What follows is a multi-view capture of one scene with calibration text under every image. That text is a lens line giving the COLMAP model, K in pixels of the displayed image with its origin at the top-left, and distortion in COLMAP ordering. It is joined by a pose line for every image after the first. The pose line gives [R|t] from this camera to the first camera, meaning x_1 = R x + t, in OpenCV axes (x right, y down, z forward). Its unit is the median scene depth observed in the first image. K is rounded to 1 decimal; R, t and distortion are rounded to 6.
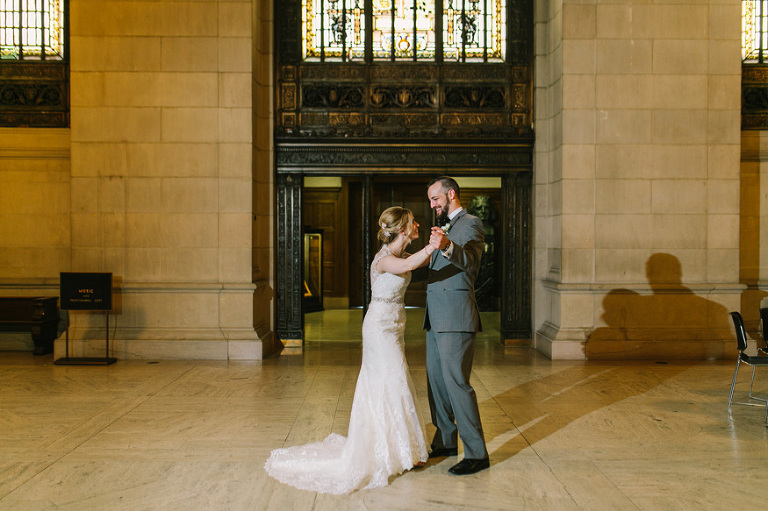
lens RADIAL K [[732.2, 0, 384.0], [0, 732.2, 255.5], [0, 0, 1]] dist [-0.002737, 0.002563]
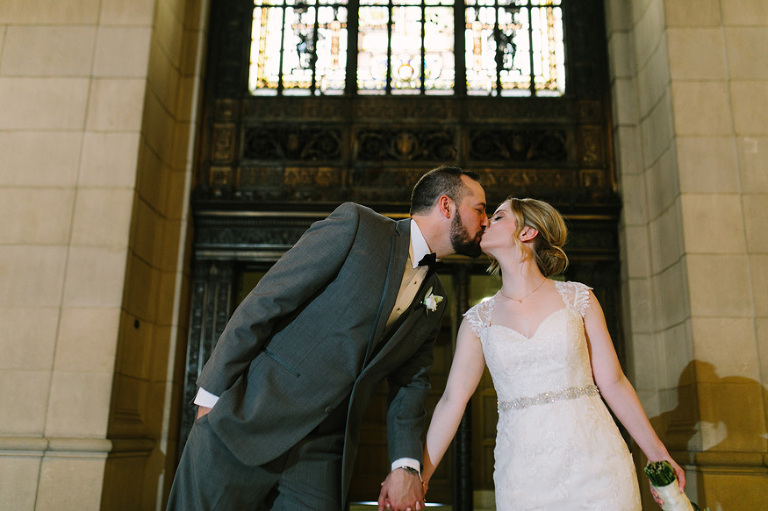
lens RADIAL K [[732.2, 0, 384.0], [0, 732.2, 255.5], [0, 0, 1]] dist [-0.002737, 0.002563]
pose [[0.999112, 0.007151, -0.041525, 0.036225], [-0.017787, 0.964962, -0.261786, 0.039992], [0.038198, 0.262292, 0.964232, 0.417800]]
